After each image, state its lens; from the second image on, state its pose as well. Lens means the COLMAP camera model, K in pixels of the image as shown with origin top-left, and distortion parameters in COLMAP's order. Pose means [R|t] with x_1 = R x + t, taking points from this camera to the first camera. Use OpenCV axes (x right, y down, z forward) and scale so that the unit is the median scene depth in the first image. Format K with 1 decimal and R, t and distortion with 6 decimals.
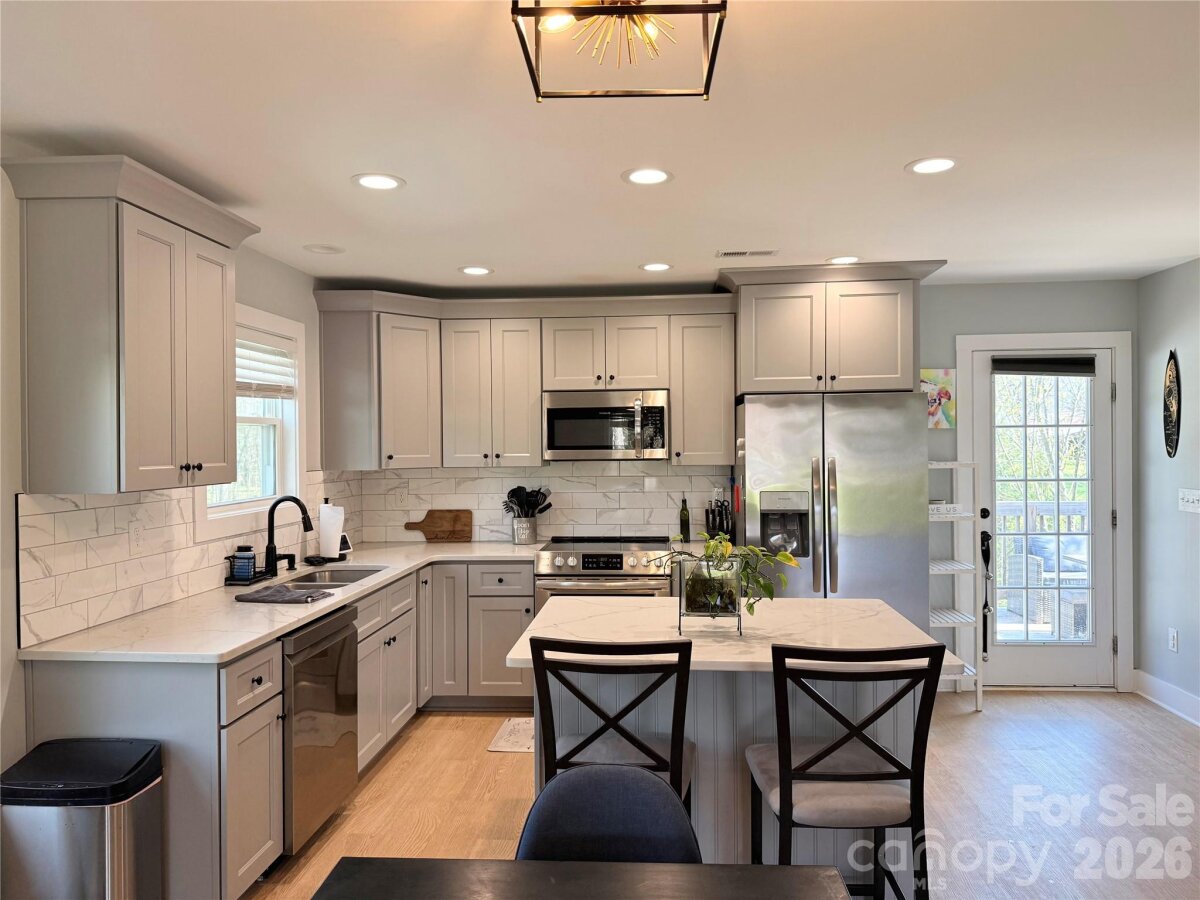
lens RADIAL K [[832.3, 0, 605.8], [0, 832.3, 450.5], [0, 0, 1]] dist [0.118487, -0.176128]
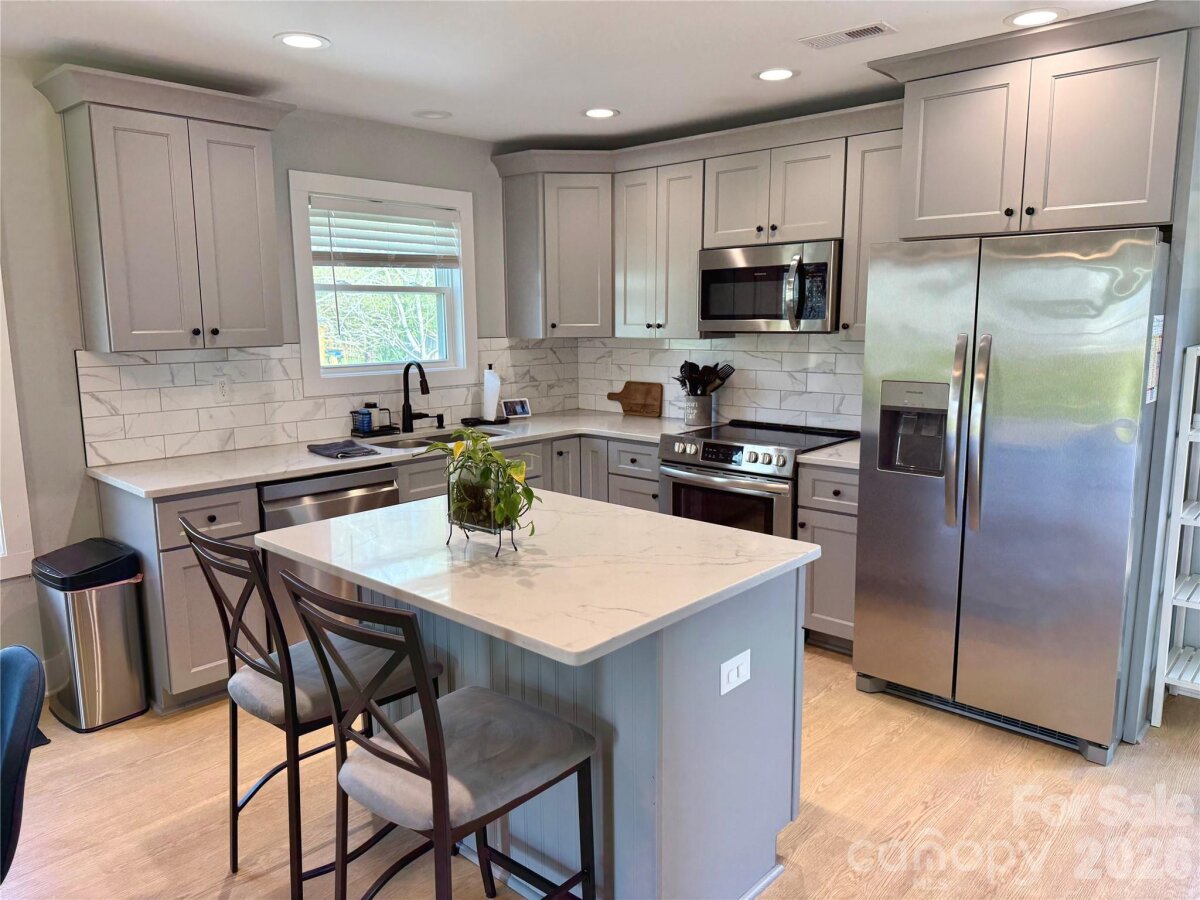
lens RADIAL K [[846.3, 0, 604.2], [0, 846.3, 446.6], [0, 0, 1]] dist [0.105389, -0.183343]
pose [[0.782640, 0.102832, -0.613923, 0.424367], [-0.006287, 0.987516, 0.157393, -0.008784], [0.622443, -0.119322, 0.773516, 0.251369]]
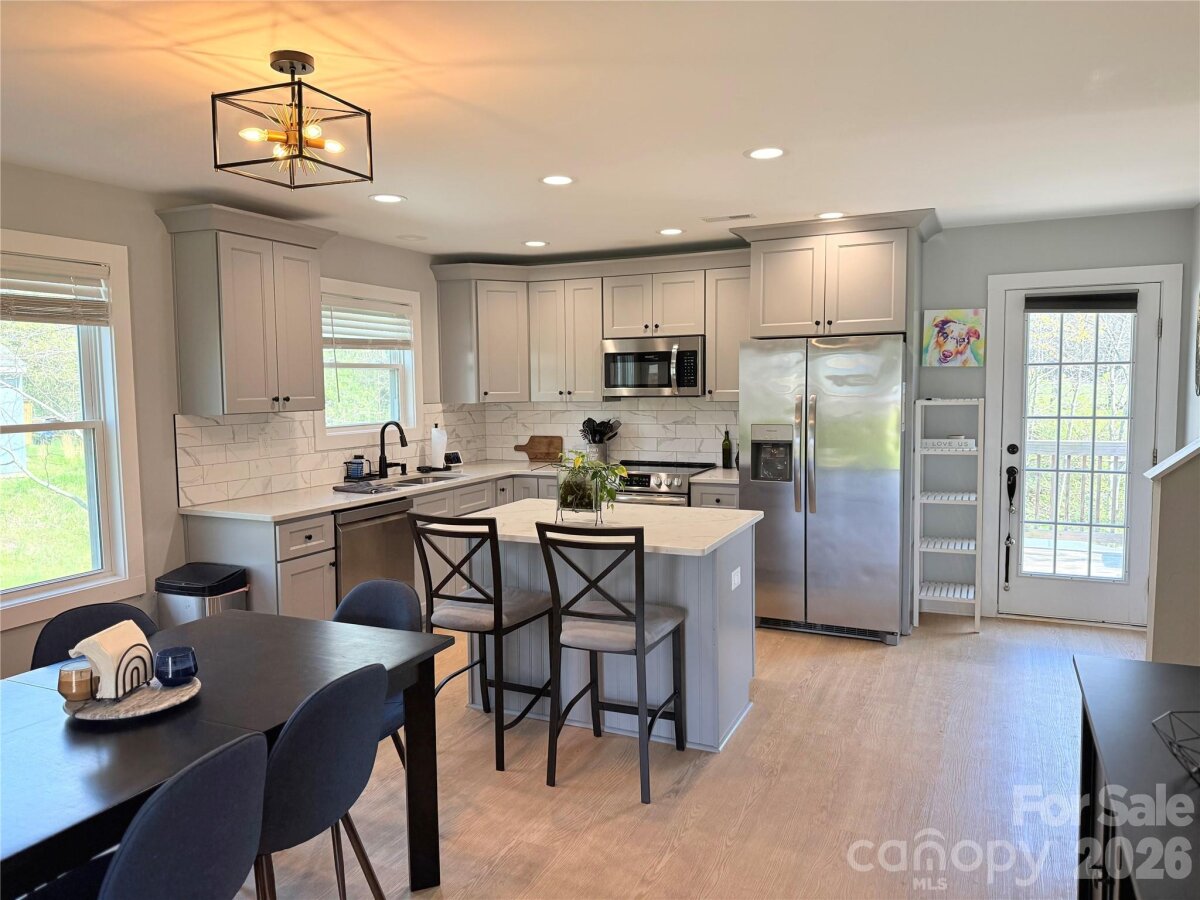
lens RADIAL K [[832.3, 0, 605.8], [0, 832.3, 450.5], [0, 0, 1]] dist [0.118487, -0.176128]
pose [[0.937542, 0.027571, -0.346777, 0.369966], [-0.000623, 0.996986, 0.077583, -0.004181], [0.347871, -0.072521, 0.934733, -0.145024]]
